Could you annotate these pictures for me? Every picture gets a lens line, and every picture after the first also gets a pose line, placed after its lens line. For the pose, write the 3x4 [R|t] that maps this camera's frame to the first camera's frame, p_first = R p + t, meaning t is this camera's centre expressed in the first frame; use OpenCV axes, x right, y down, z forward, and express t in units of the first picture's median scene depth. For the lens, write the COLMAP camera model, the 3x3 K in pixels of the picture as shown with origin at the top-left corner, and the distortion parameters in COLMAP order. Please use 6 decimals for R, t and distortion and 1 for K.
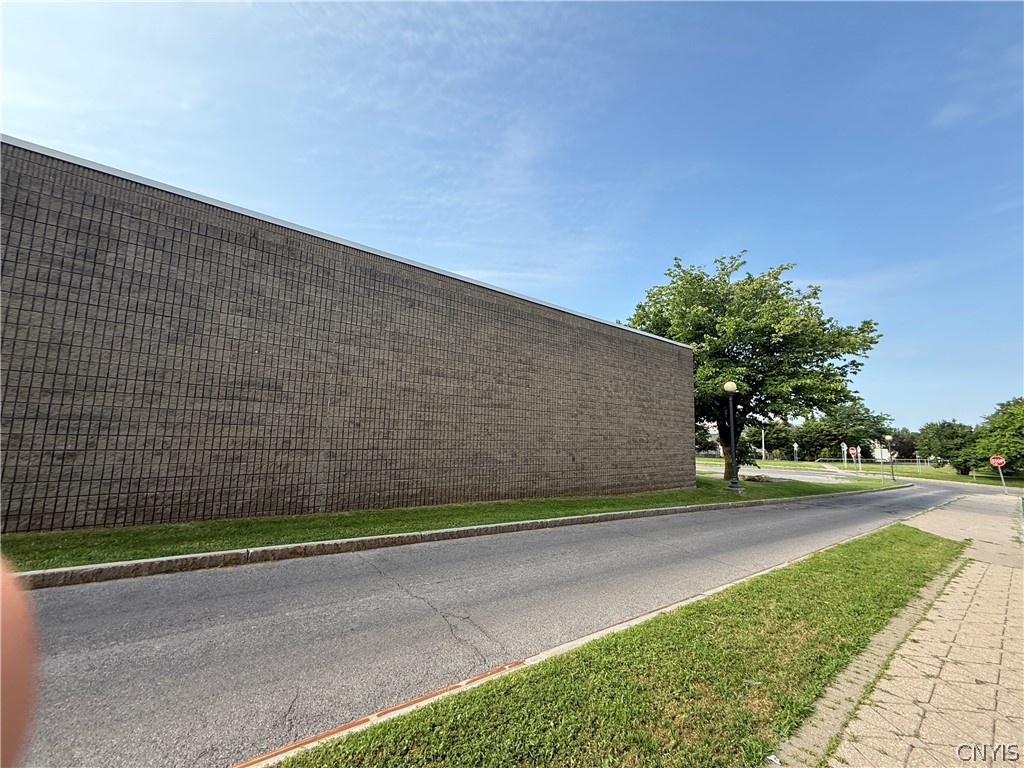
lens RADIAL K [[406.3, 0, 509.9], [0, 406.3, 389.3], [0, 0, 1]] dist [-0.000696, 0.000026]
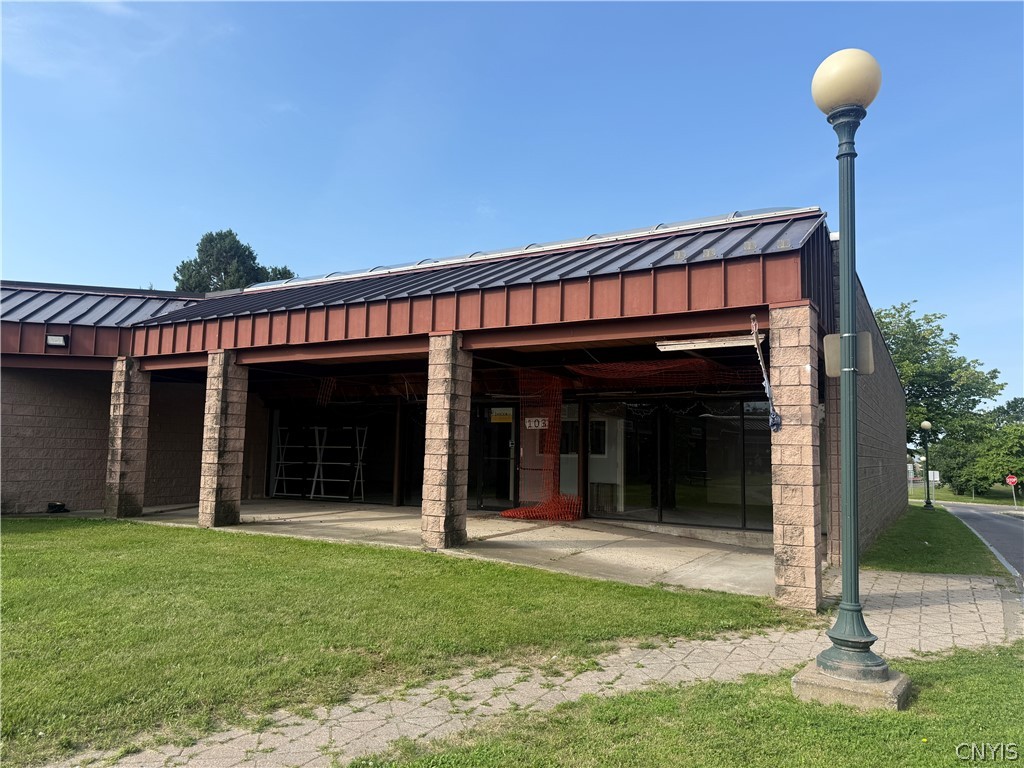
lens RADIAL K [[715.6, 0, 512.8], [0, 715.6, 386.1], [0, 0, 1]] dist [0.051323, -0.064930]
pose [[0.932008, 0.024645, 0.361600, -5.047565], [-0.033749, 0.999252, 0.018884, -0.441394], [-0.360864, -0.029803, 0.932142, -2.043707]]
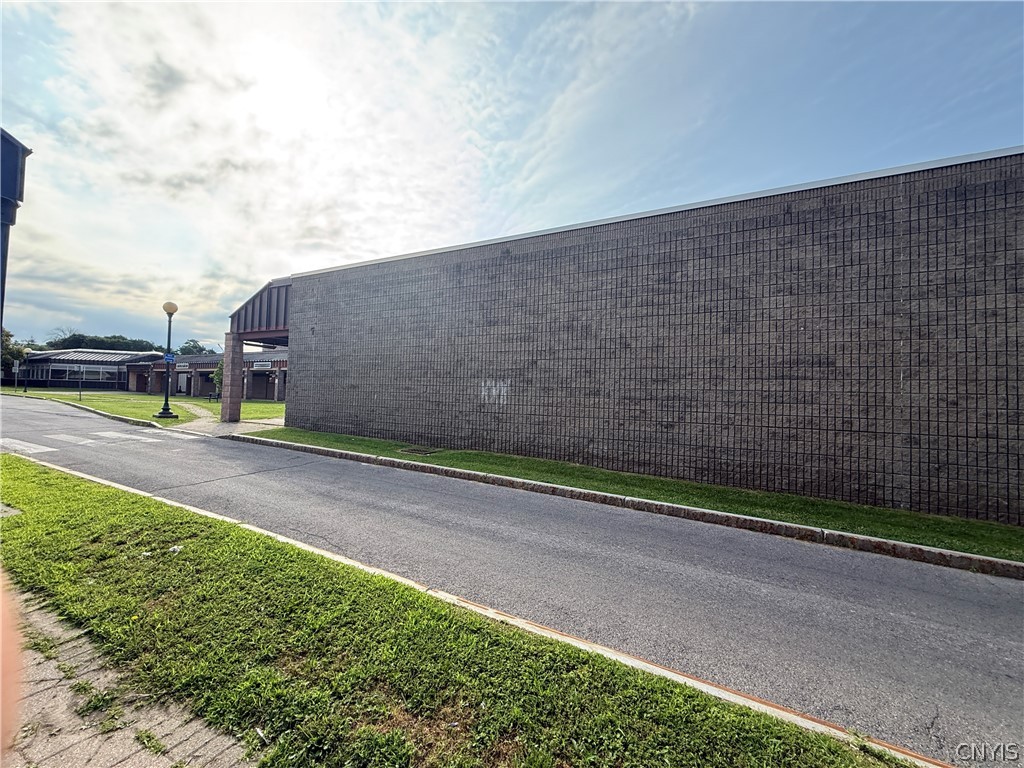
lens RADIAL K [[406.3, 0, 504.7], [0, 406.3, 386.3], [0, 0, 1]] dist [-0.000696, 0.000026]
pose [[0.399446, -0.038799, -0.915935, -0.024815], [0.081612, 0.996642, -0.006627, -0.007267], [0.913117, -0.072105, 0.401271, -0.056950]]
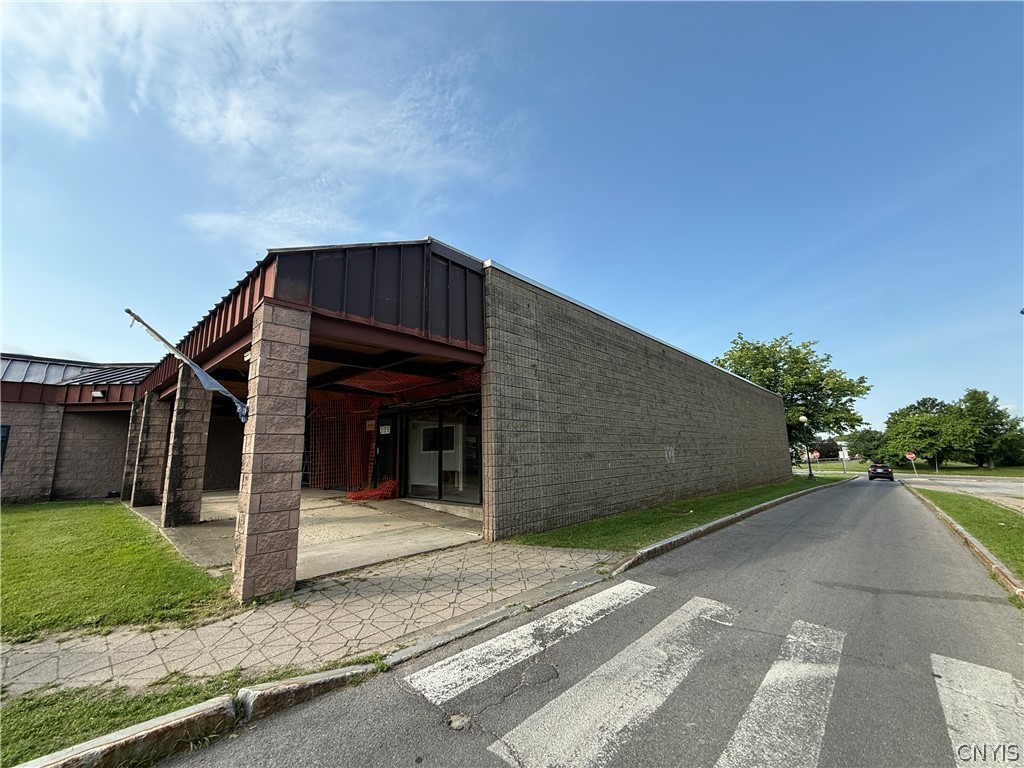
lens RADIAL K [[406.3, 0, 508.5], [0, 406.3, 381.5], [0, 0, 1]] dist [-0.000696, 0.000026]
pose [[0.987513, -0.018539, 0.156446, -3.433338], [0.028097, 0.997856, -0.059107, -0.353237], [-0.155015, 0.062765, 0.985916, -1.821470]]
